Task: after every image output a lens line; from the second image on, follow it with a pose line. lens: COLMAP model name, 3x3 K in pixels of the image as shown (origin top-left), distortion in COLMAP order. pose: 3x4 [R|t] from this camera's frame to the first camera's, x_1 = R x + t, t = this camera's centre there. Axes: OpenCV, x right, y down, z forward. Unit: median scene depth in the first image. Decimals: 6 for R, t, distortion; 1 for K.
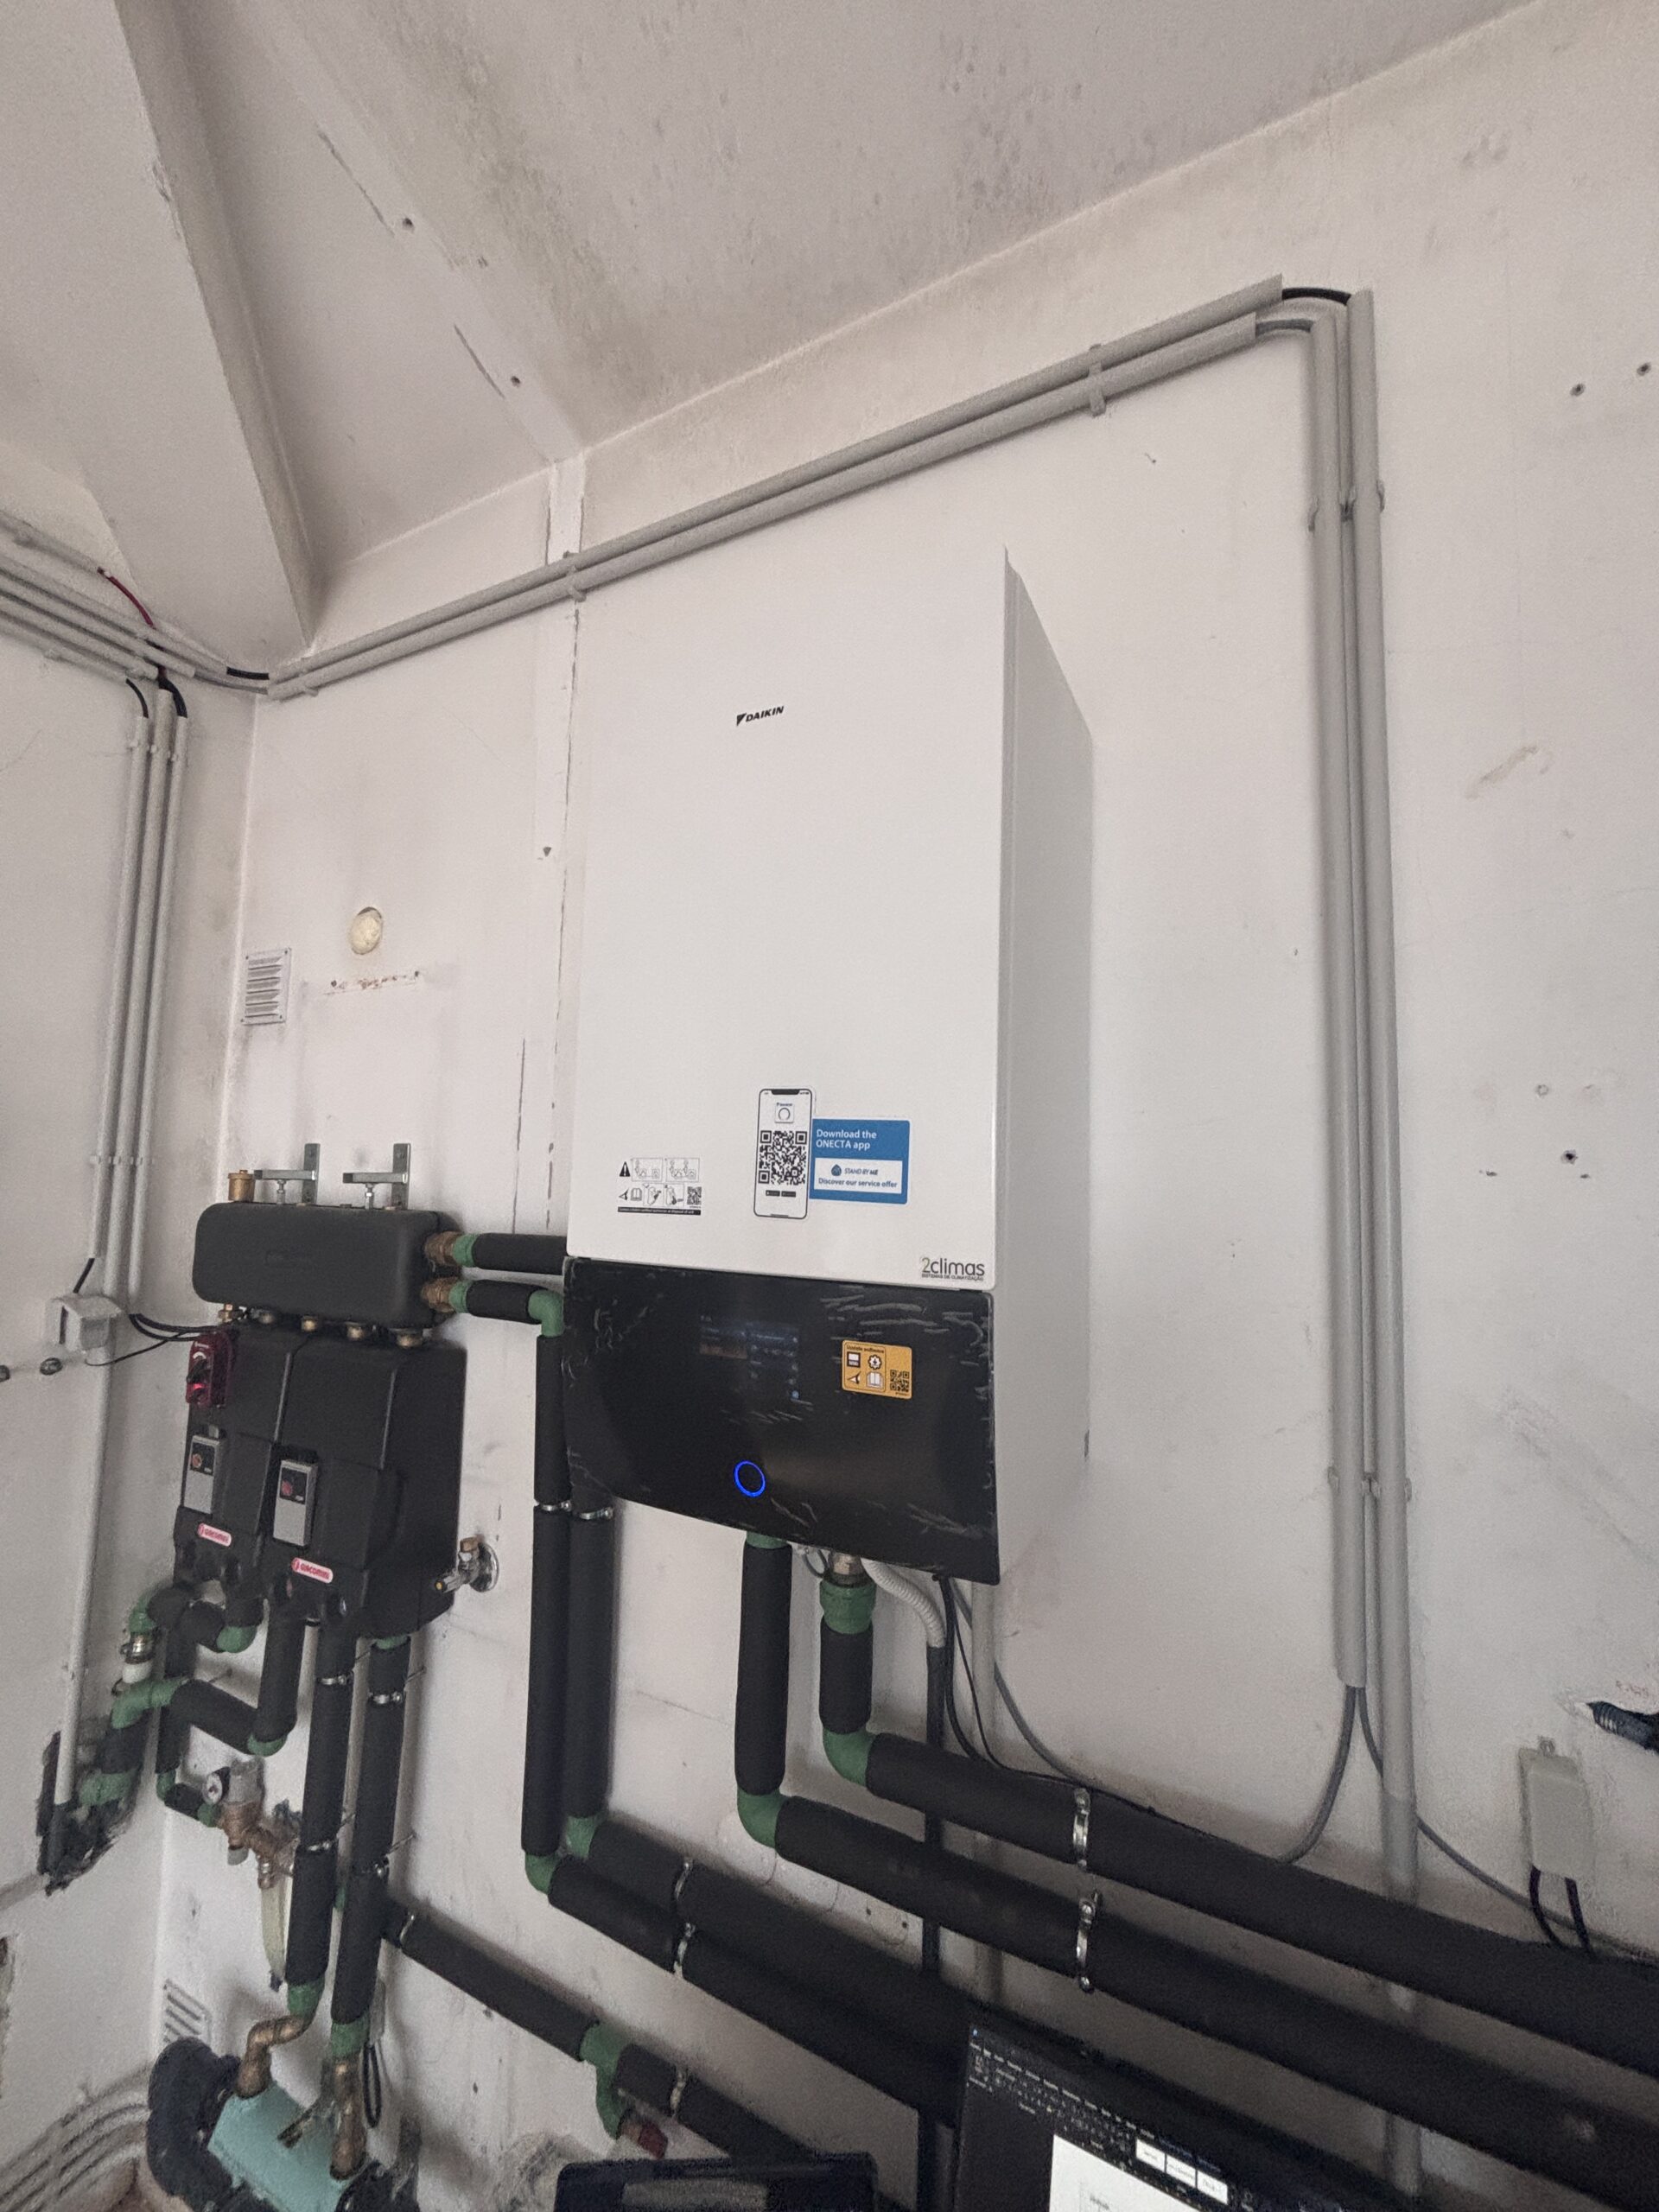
lens RADIAL K [[890.9, 0, 830.4], [0, 890.9, 1106.1], [0, 0, 1]] dist [-0.000744, 0.000051]
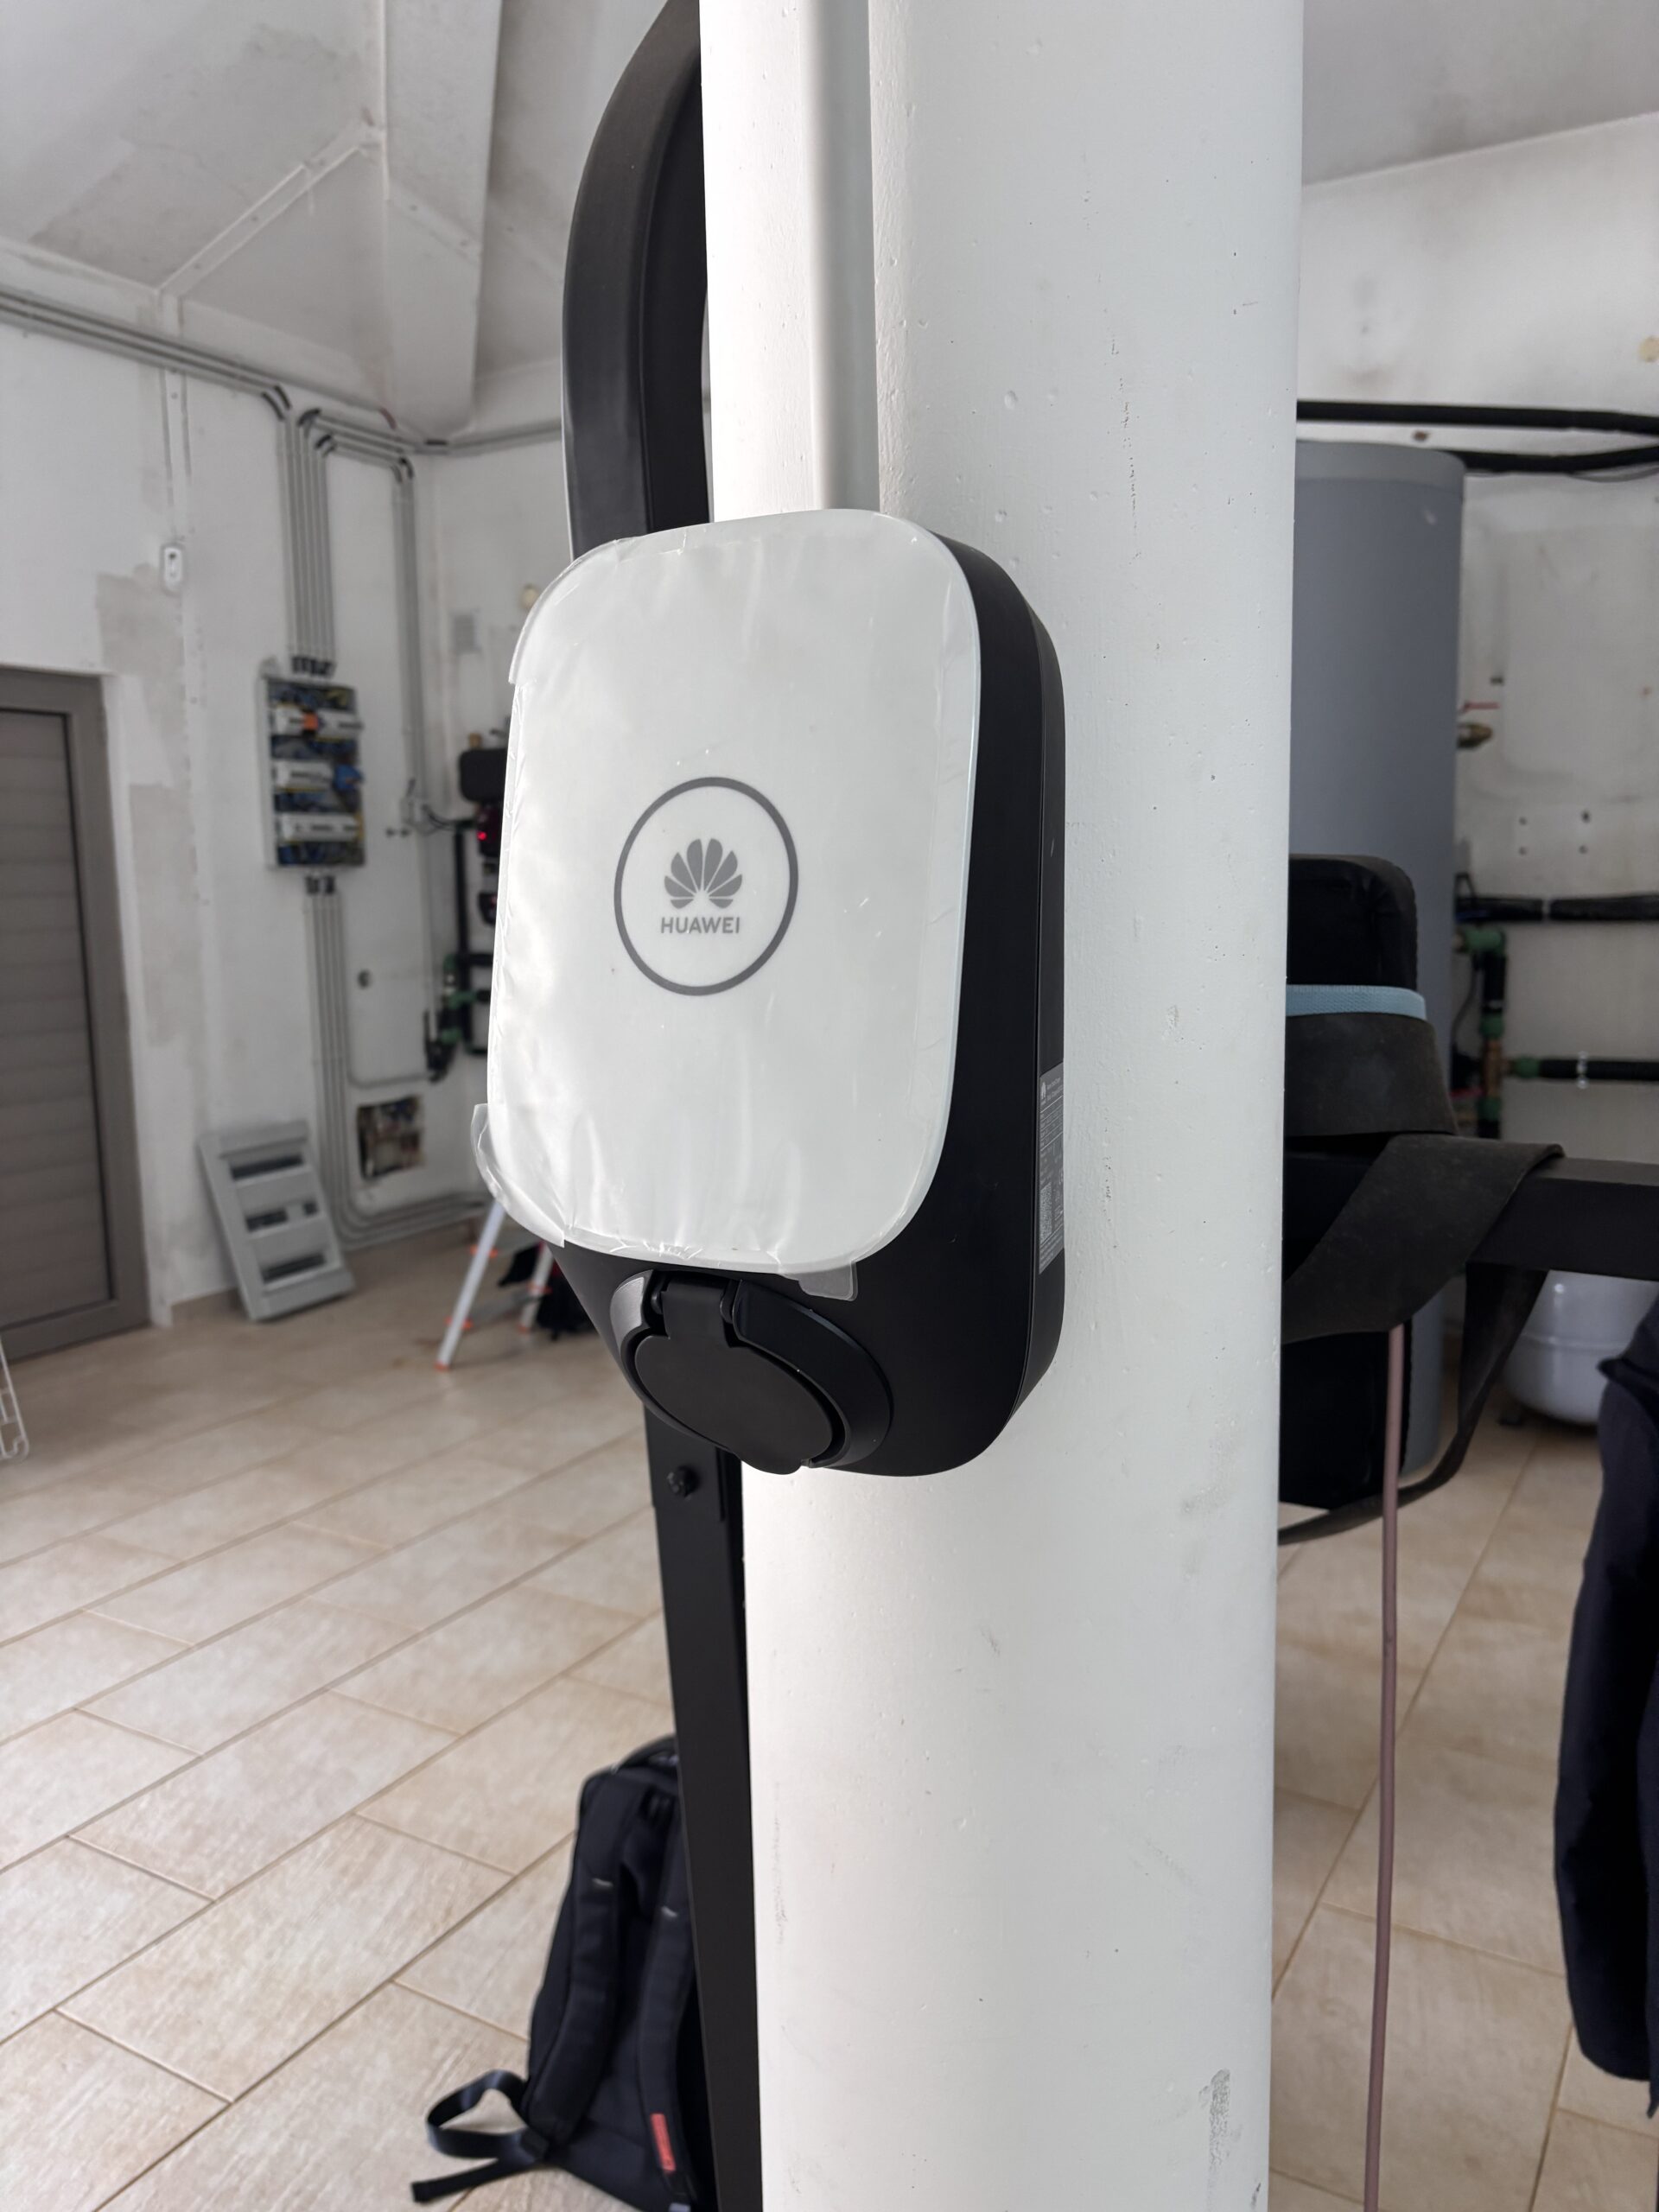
lens RADIAL K [[1670.3, 0, 838.0], [0, 1670.3, 1102.2], [0, 0, 1]] dist [0.041506, -0.010783]
pose [[0.997075, -0.039387, -0.065500, 0.338175], [0.052988, 0.973830, 0.221014, 0.096883], [0.055081, -0.223838, 0.973069, -2.786680]]
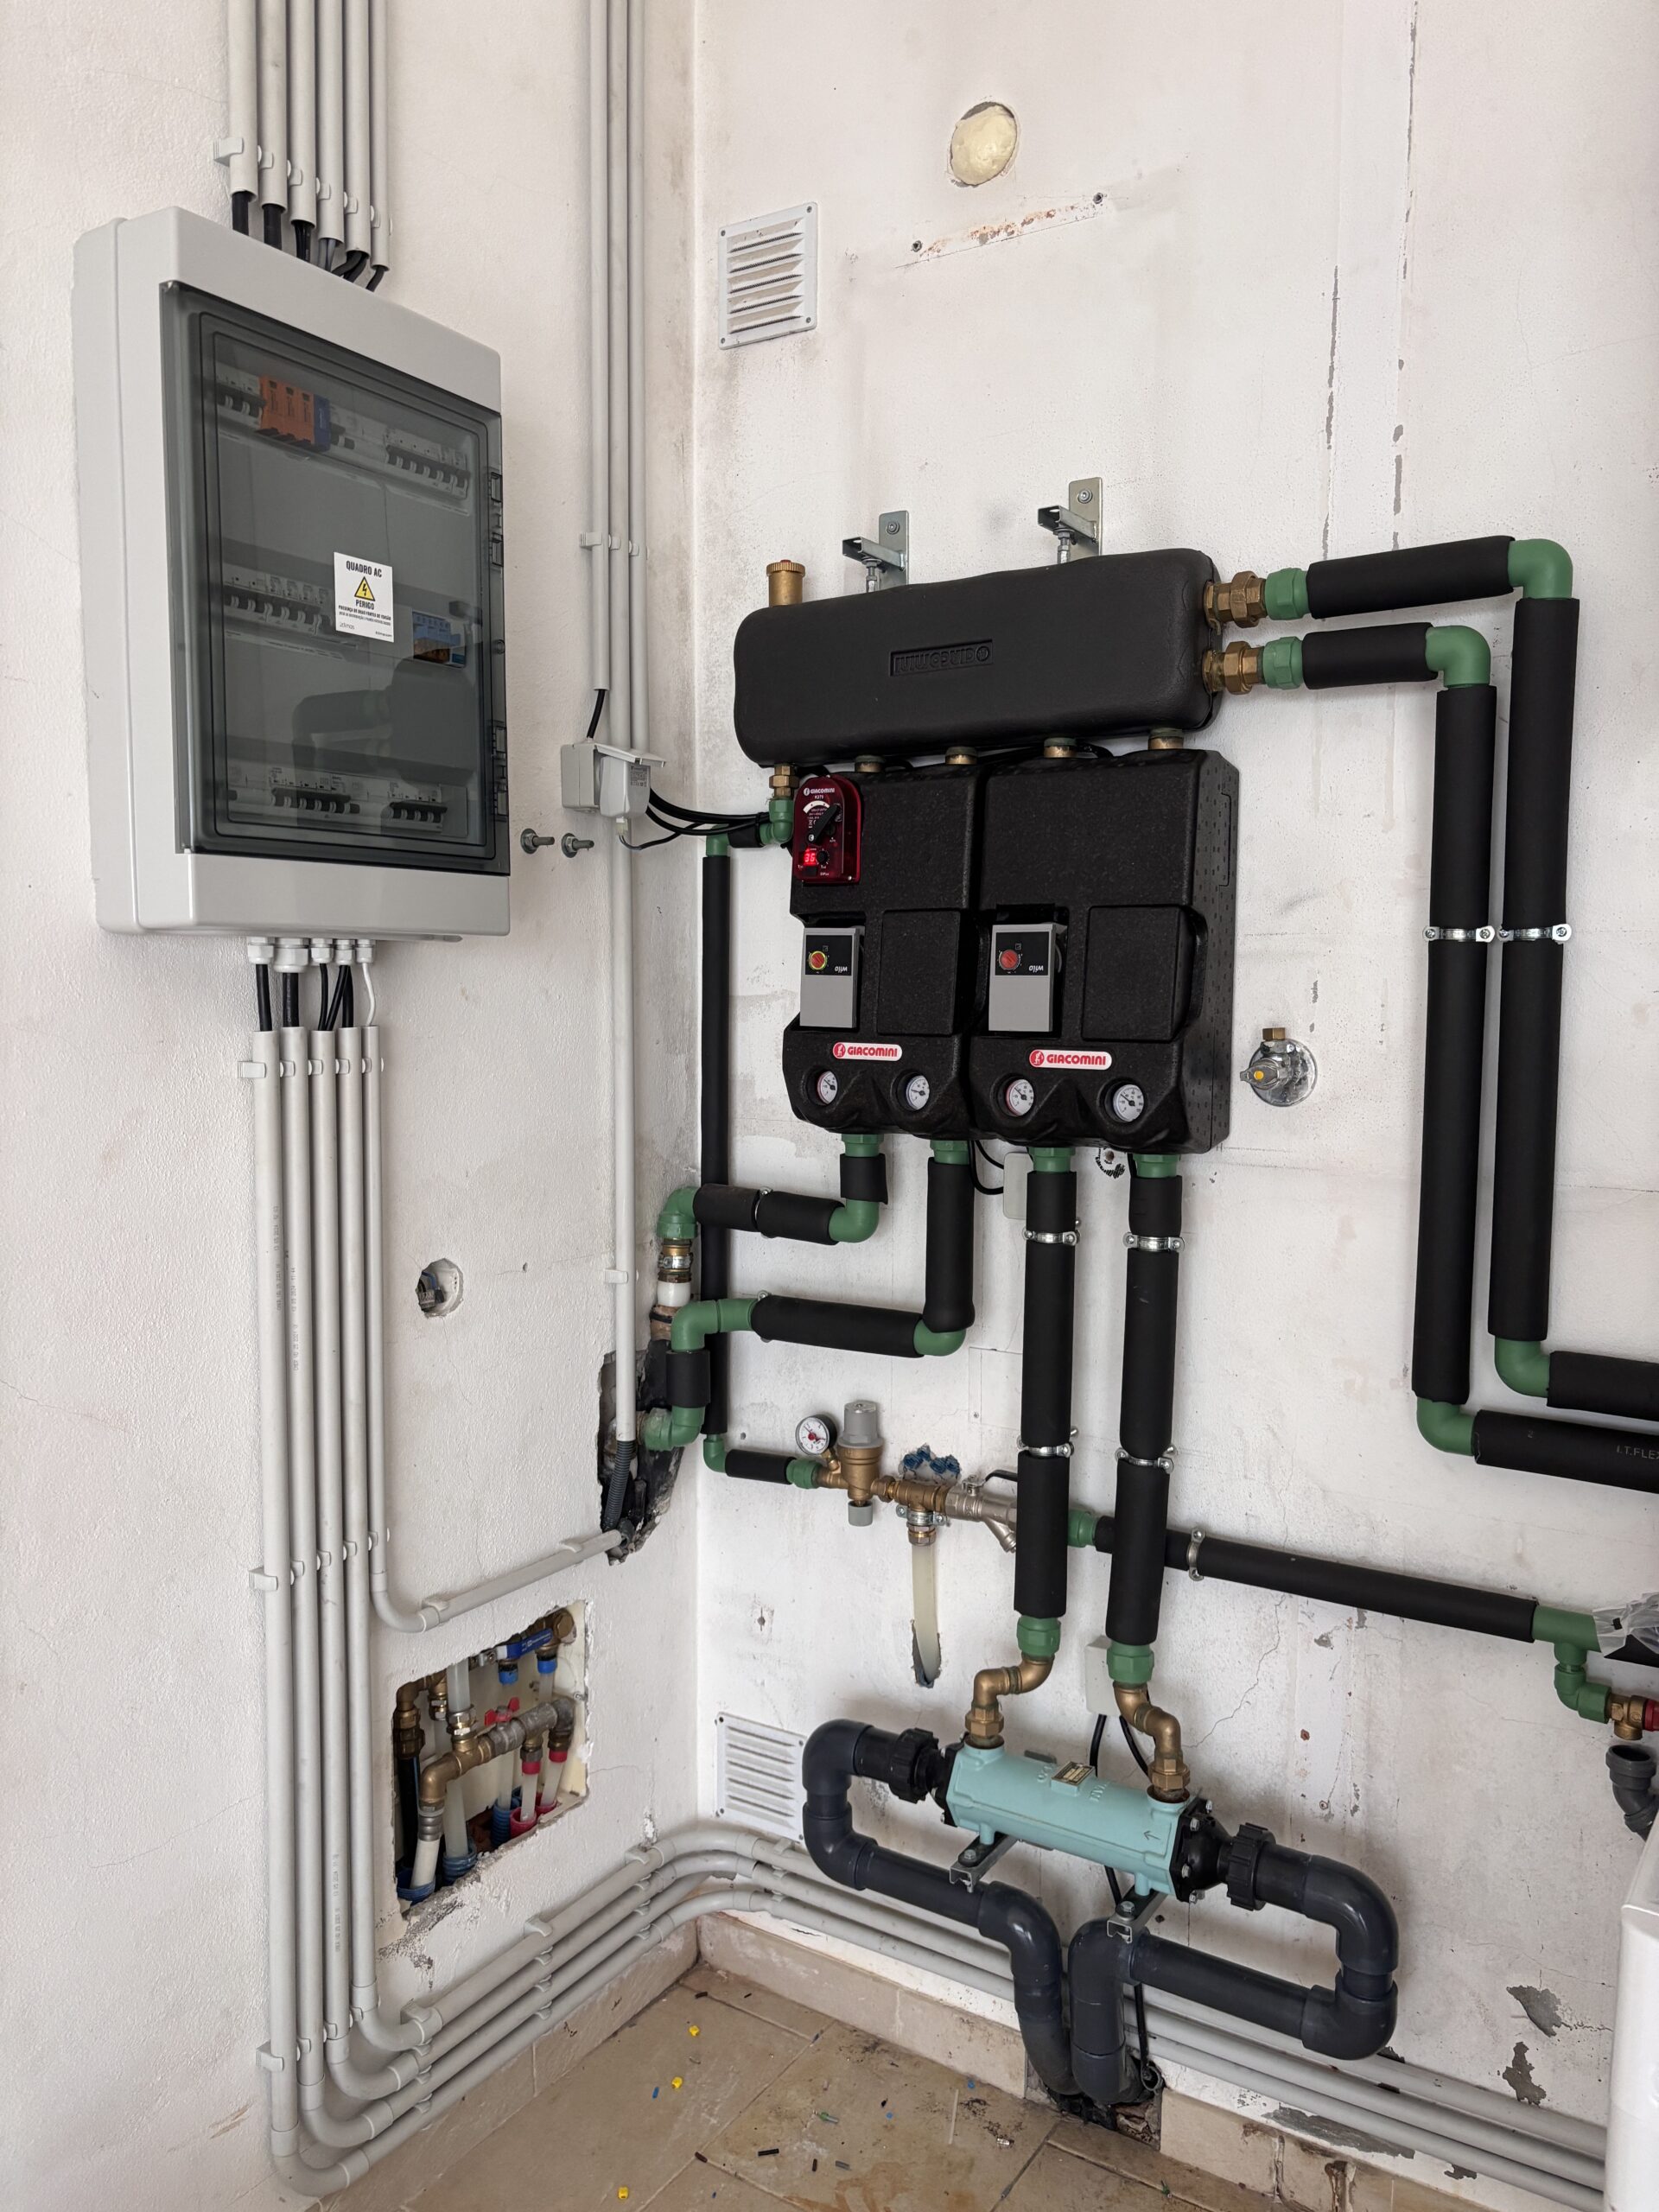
lens RADIAL K [[1670.3, 0, 825.7], [0, 1670.3, 1100.6], [0, 0, 1]] dist [0.041506, -0.010783]
pose [[0.995378, -0.015249, -0.094821, -0.552531], [0.030317, 0.986722, 0.159564, 0.283413], [0.091129, -0.161701, 0.982623, -0.291724]]
